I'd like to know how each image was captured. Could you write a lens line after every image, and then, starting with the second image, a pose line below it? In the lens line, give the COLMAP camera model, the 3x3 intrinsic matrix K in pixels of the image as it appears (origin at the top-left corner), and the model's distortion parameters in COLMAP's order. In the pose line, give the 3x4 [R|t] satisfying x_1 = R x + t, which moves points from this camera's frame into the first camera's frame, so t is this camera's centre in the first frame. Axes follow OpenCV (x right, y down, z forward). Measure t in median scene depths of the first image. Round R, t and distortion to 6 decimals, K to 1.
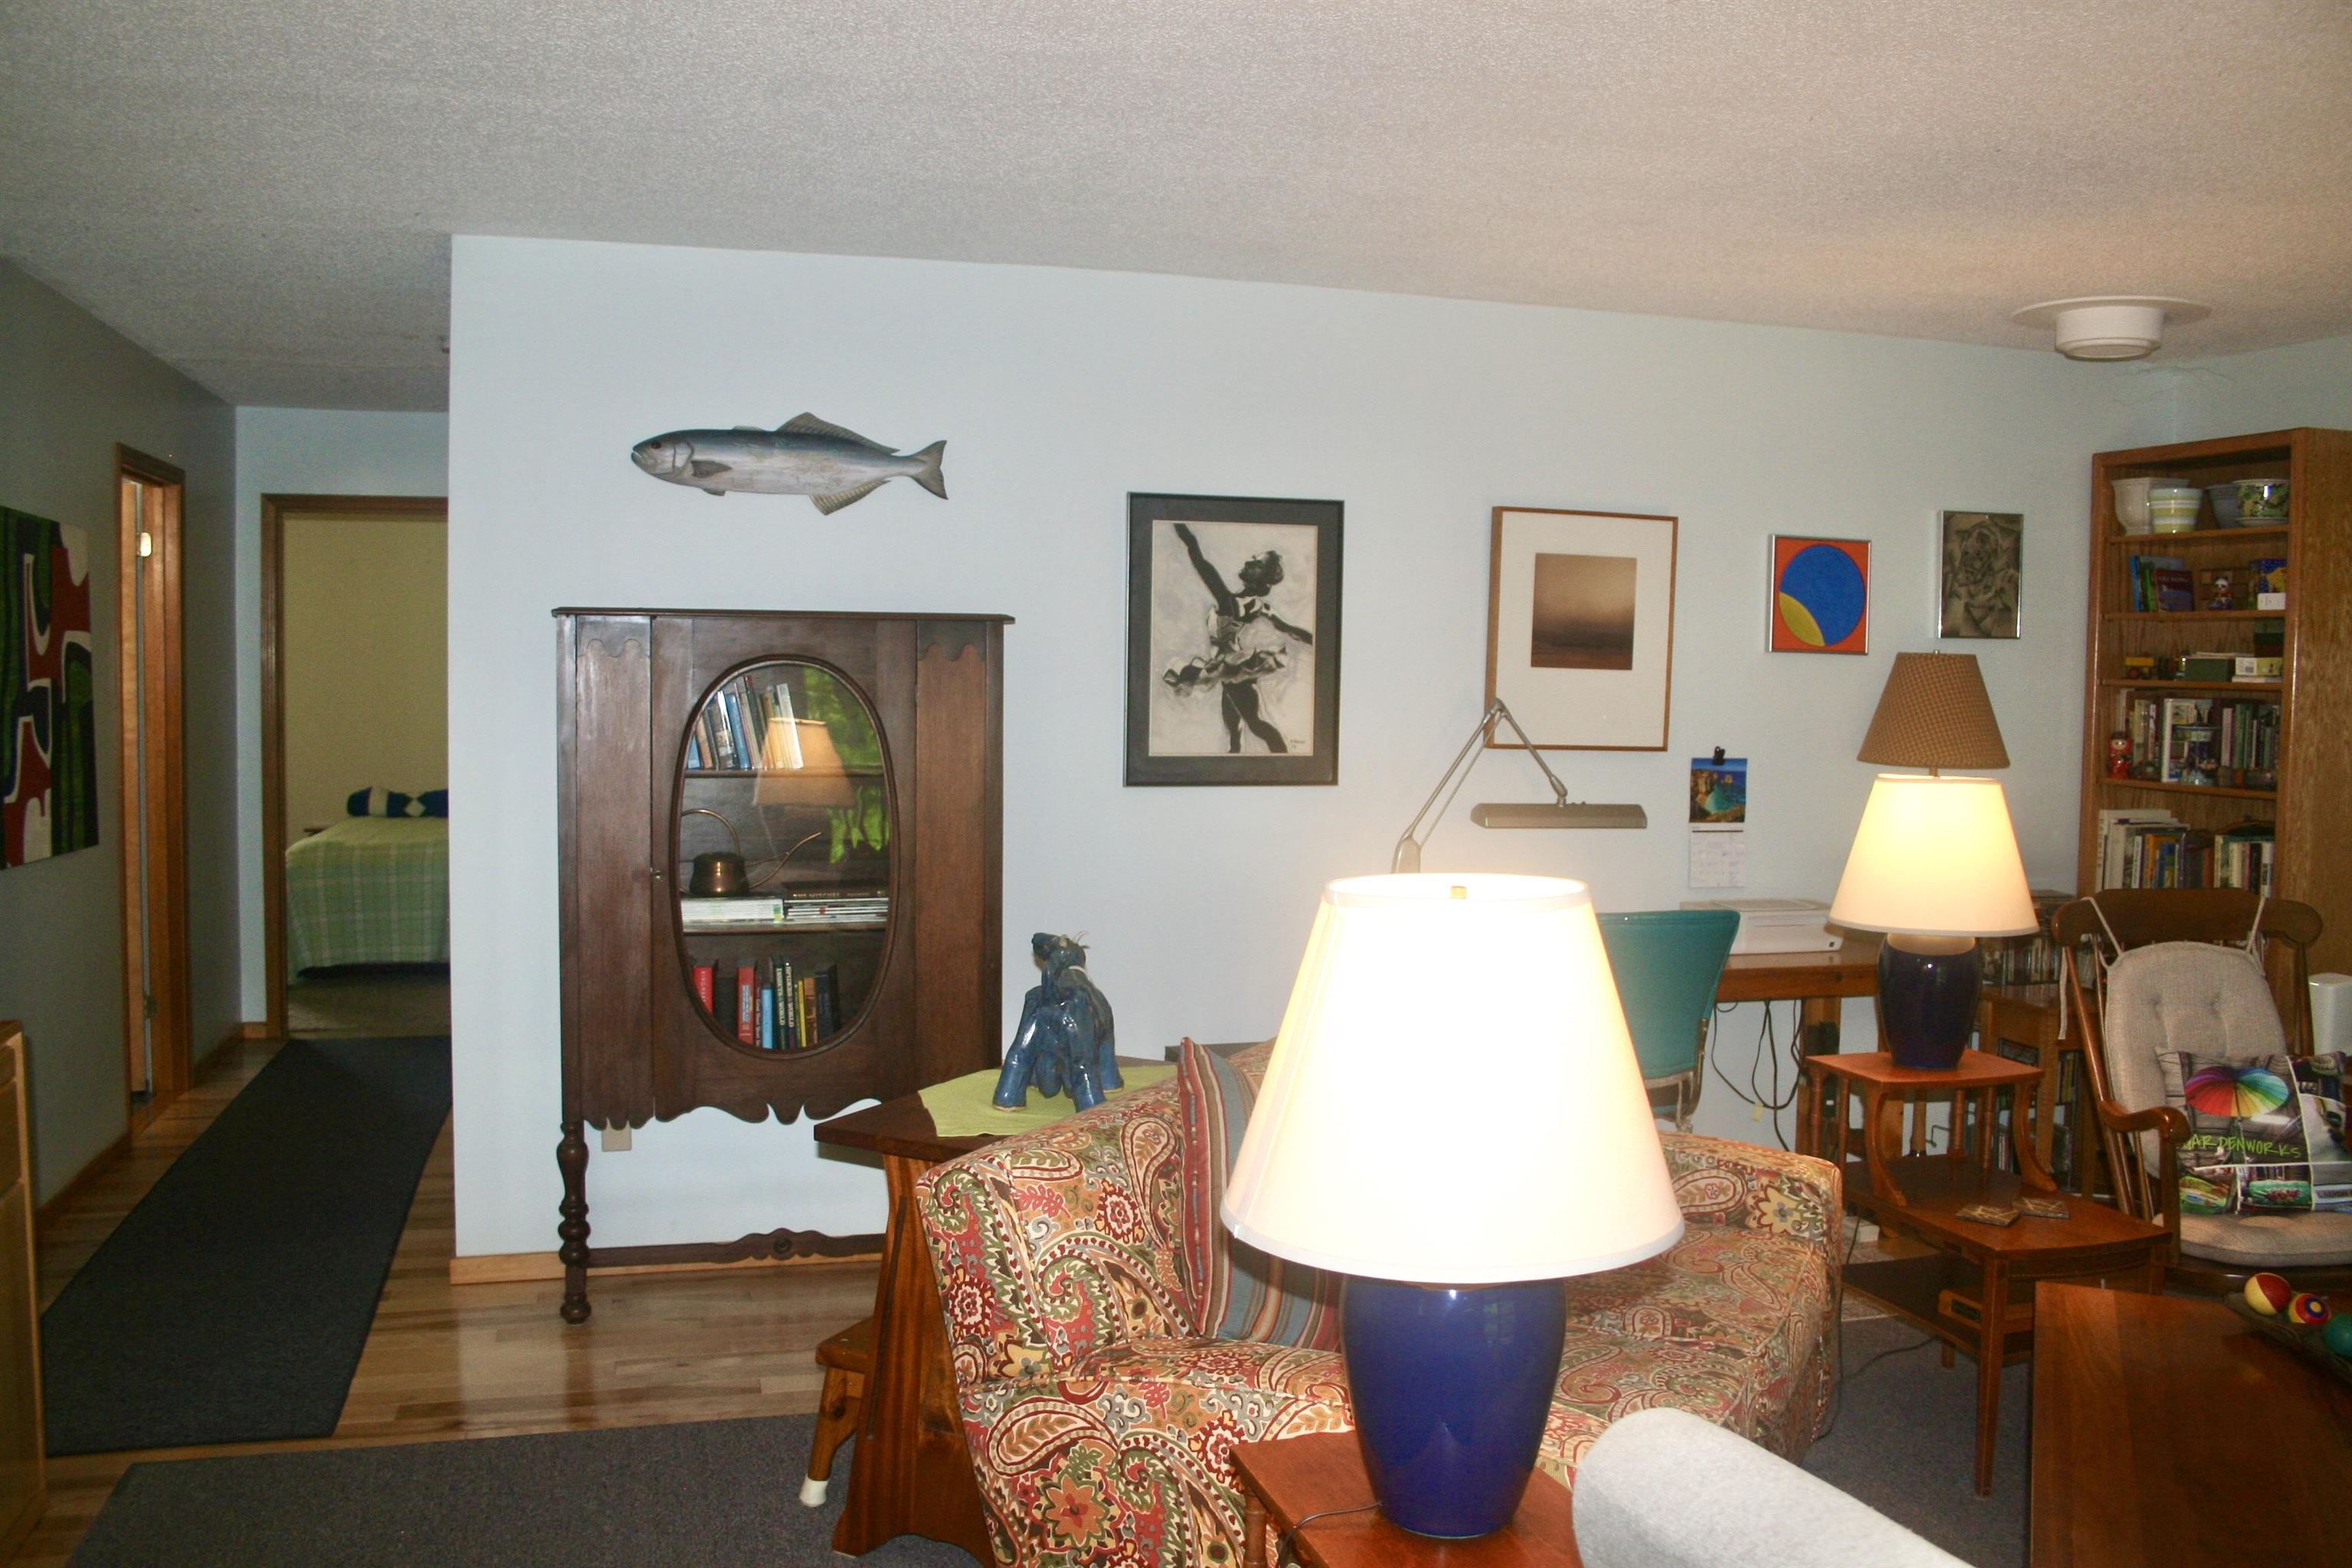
lens RADIAL K [[1985.4, 0, 1195.6], [0, 1985.4, 758.4], [0, 0, 1]] dist [-0.143717, 0.125364]
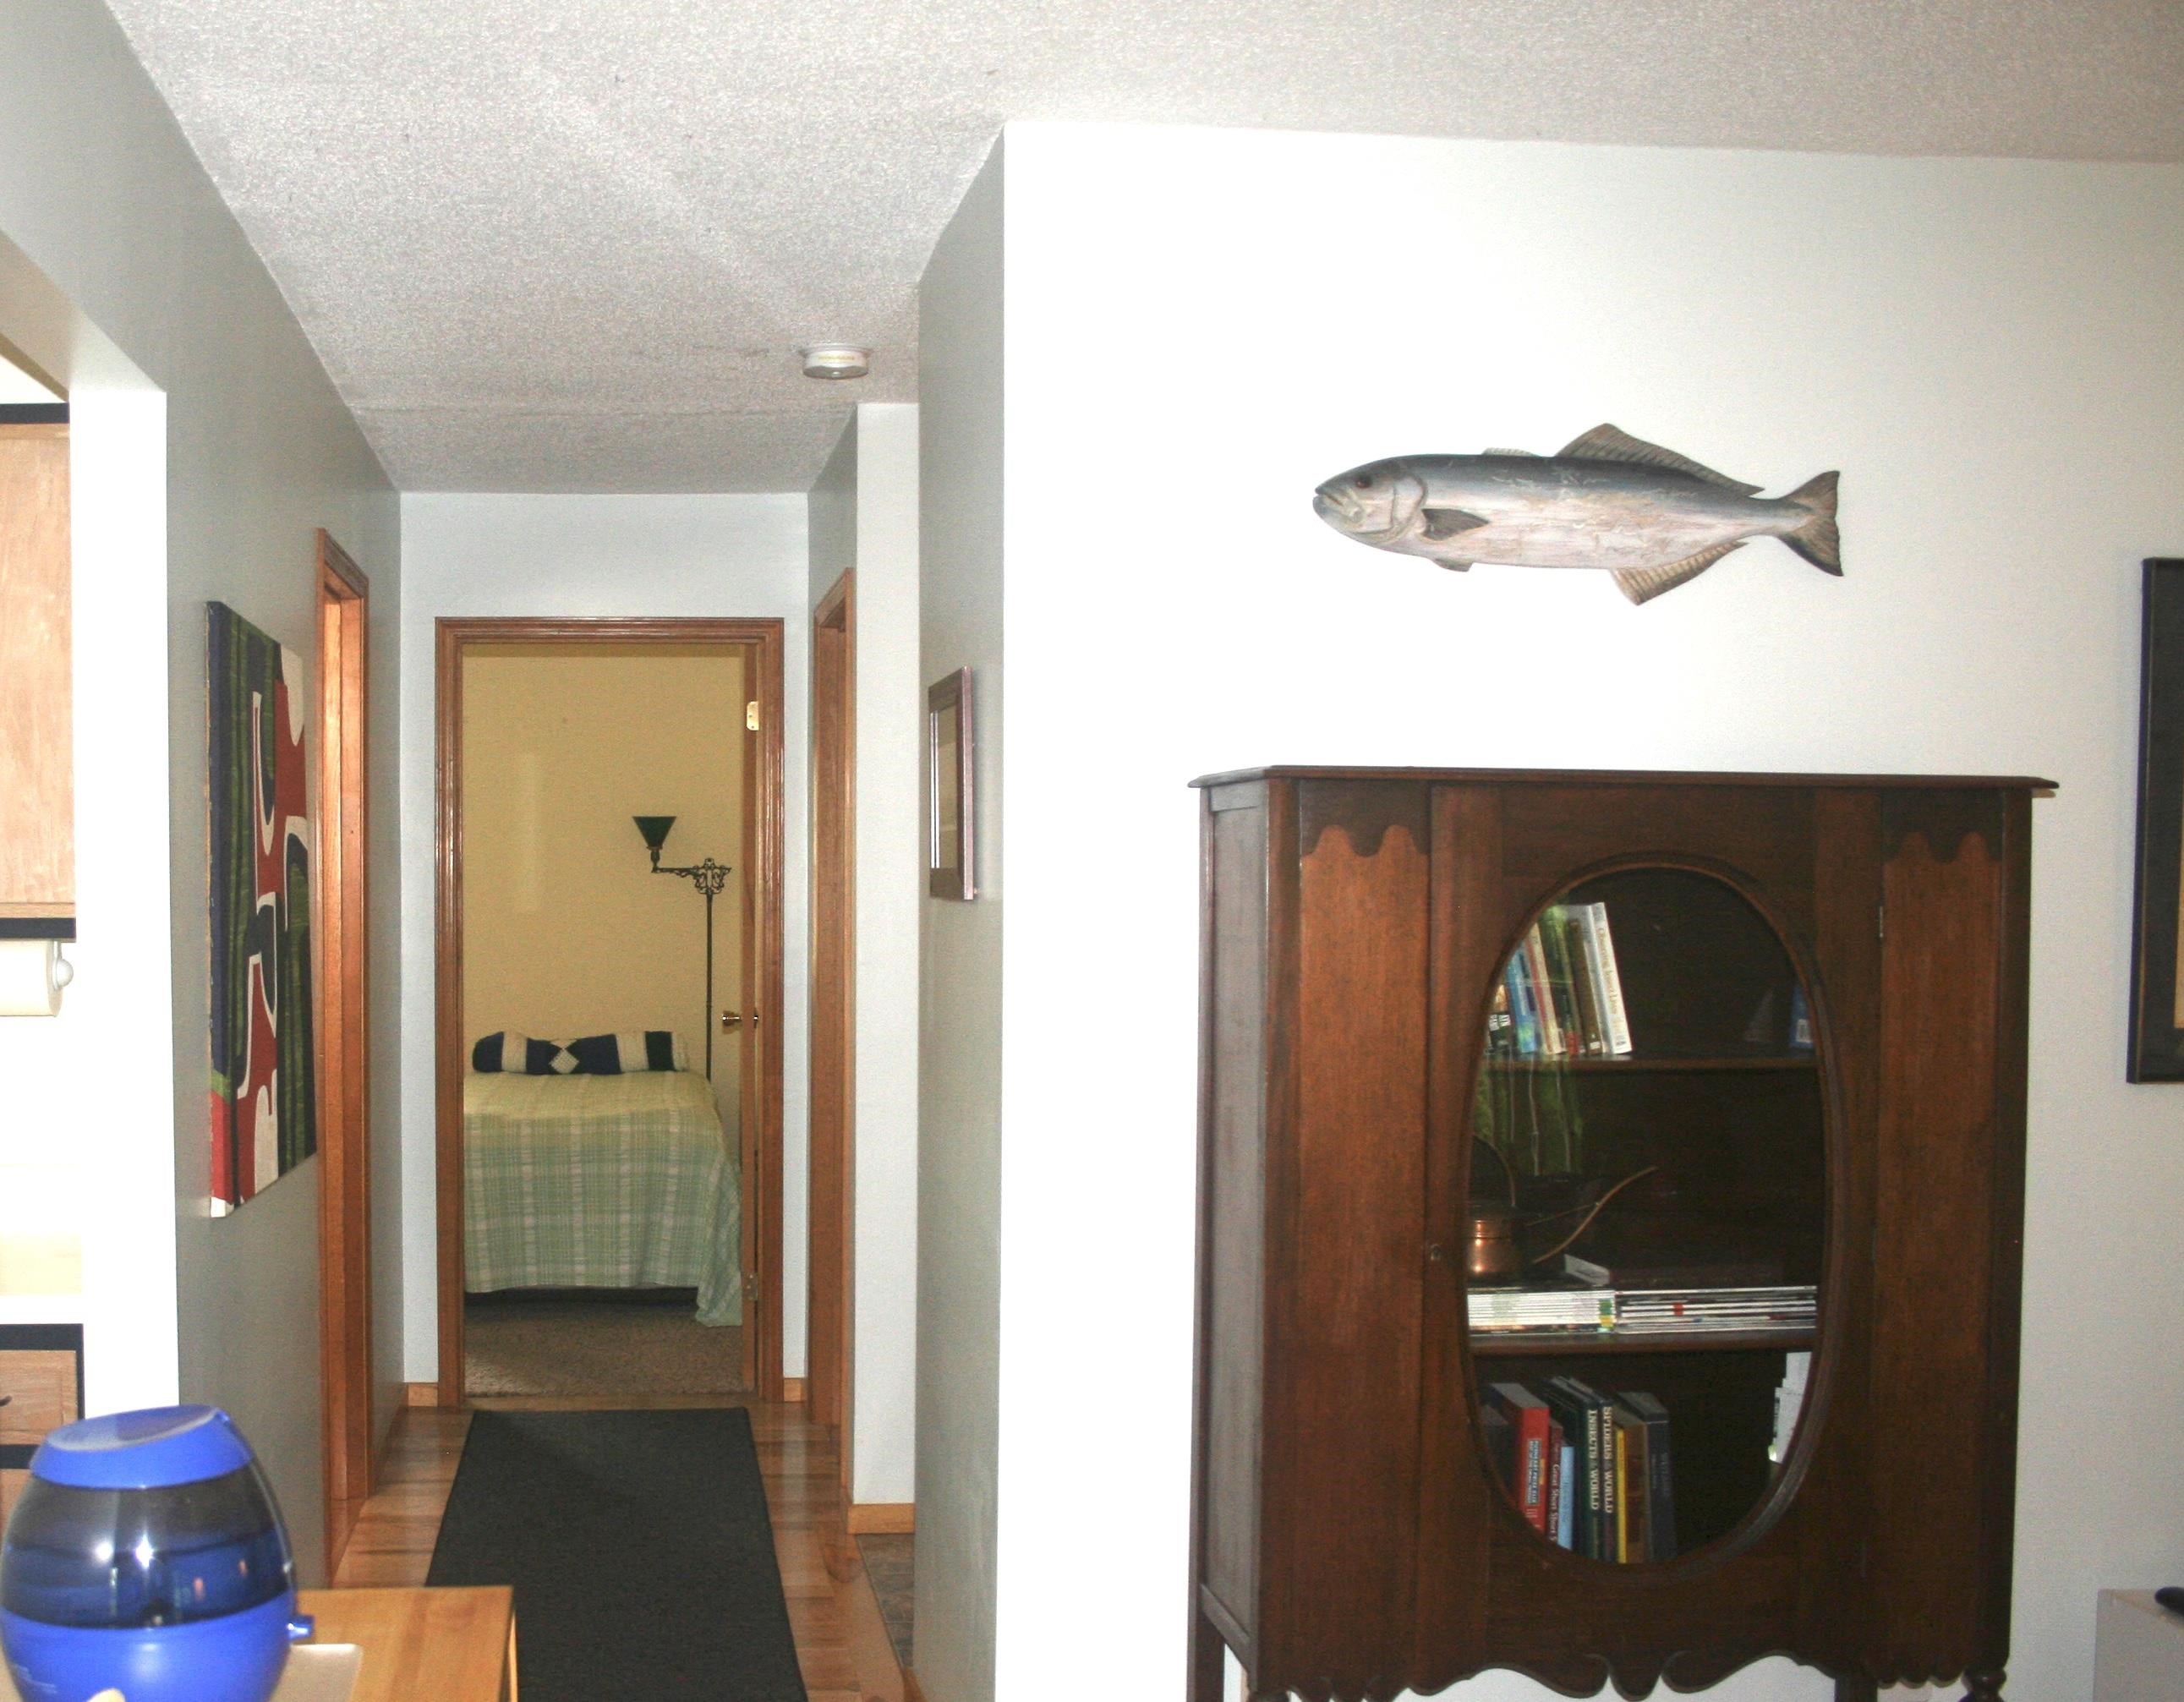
lens RADIAL K [[2780.7, 0, 1073.8], [0, 2780.7, 952.8], [0, 0, 1]] dist [-0.105041, 0.000000]
pose [[0.982695, -0.000100, -0.185230, -0.197254], [-0.002465, 0.999904, -0.013618, -0.011540], [0.185213, 0.013839, 0.982601, 0.185837]]
